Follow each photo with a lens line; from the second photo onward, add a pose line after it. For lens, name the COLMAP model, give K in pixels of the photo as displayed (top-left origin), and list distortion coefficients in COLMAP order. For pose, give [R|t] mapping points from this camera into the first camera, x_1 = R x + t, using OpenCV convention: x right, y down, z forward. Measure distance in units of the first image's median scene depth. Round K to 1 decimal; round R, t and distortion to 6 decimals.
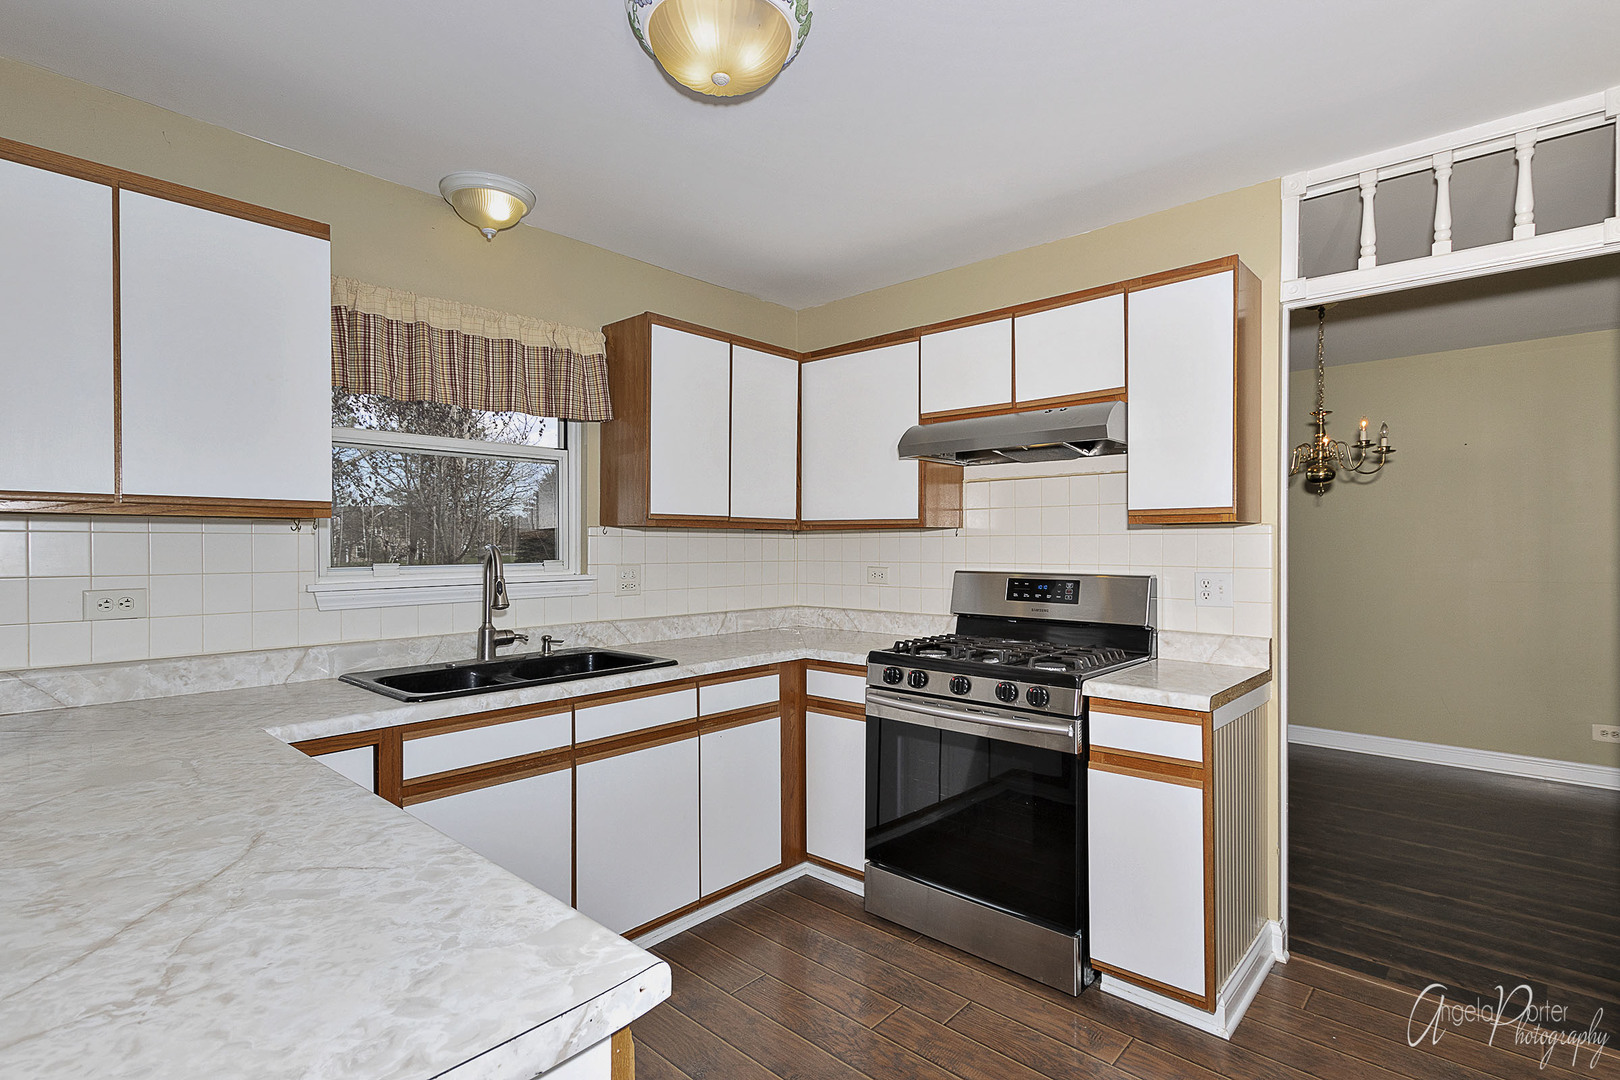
lens RADIAL K [[757.7, 0, 816.1], [0, 757.7, 547.6], [0, 0, 1]] dist [0.008192, -0.001159]
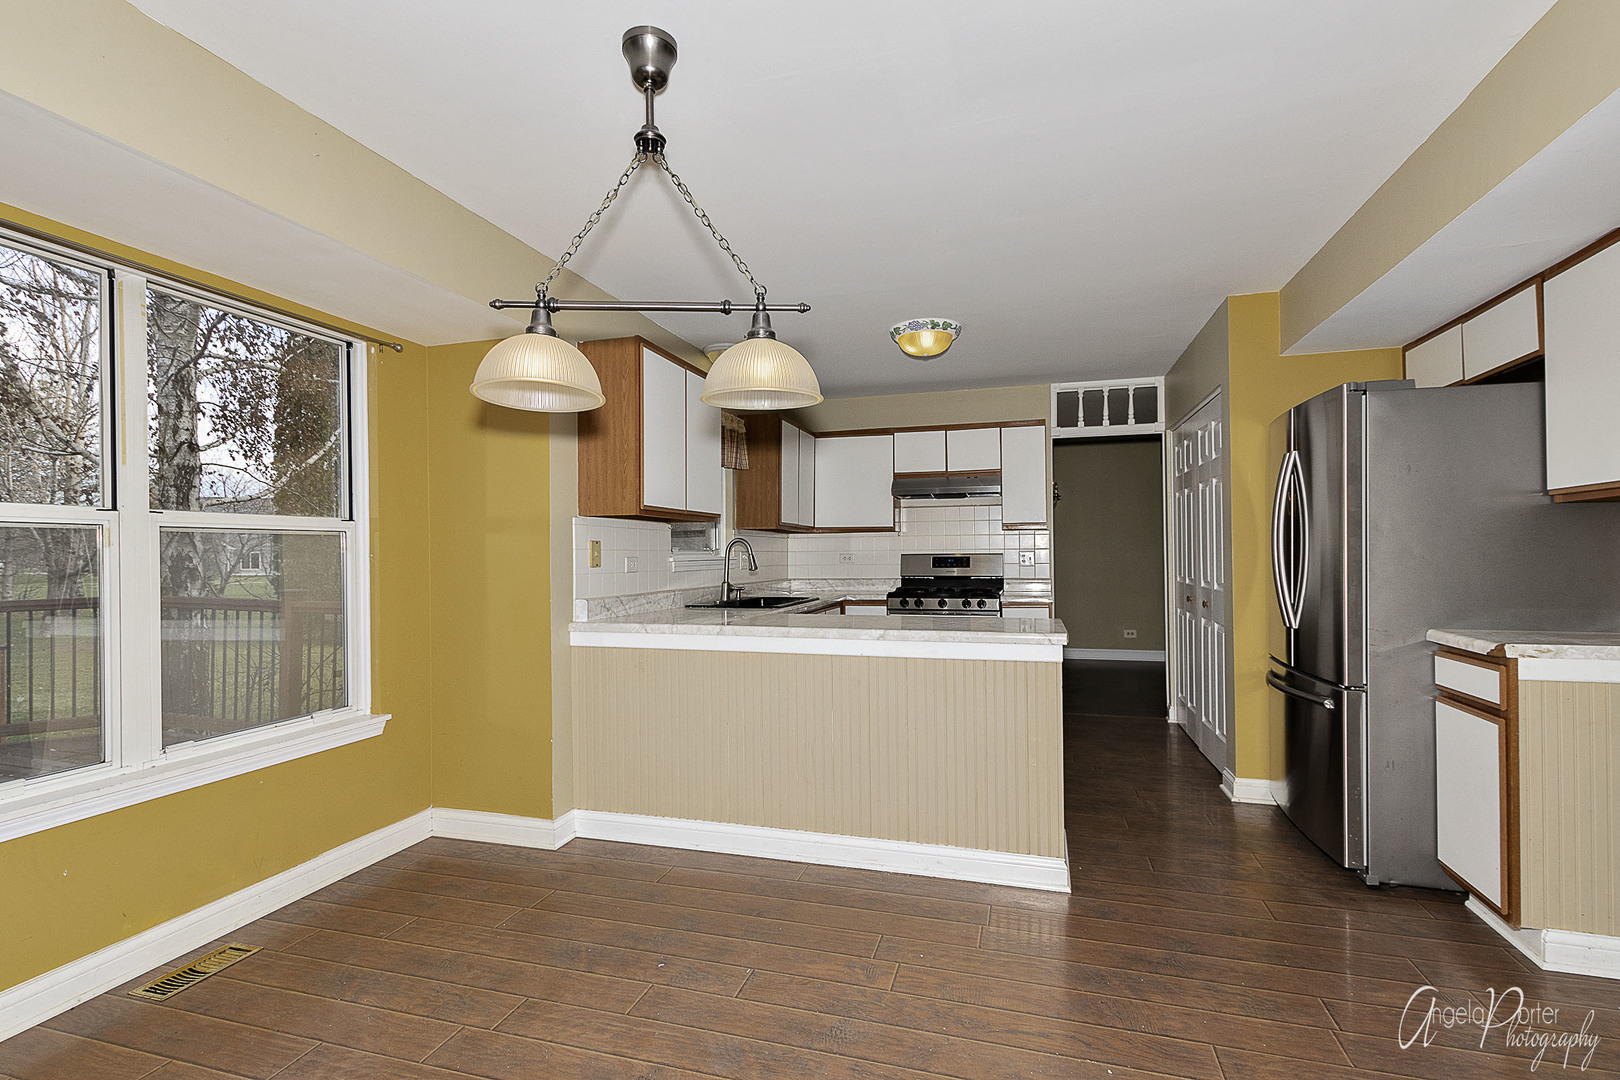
lens RADIAL K [[757.7, 0, 806.9], [0, 757.7, 551.0], [0, 0, 1]] dist [0.008192, -0.001159]
pose [[0.895274, -0.004482, 0.445493, -1.009310], [0.008953, 0.999928, -0.007932, 0.041181], [-0.445426, 0.011090, 0.895250, -0.692989]]
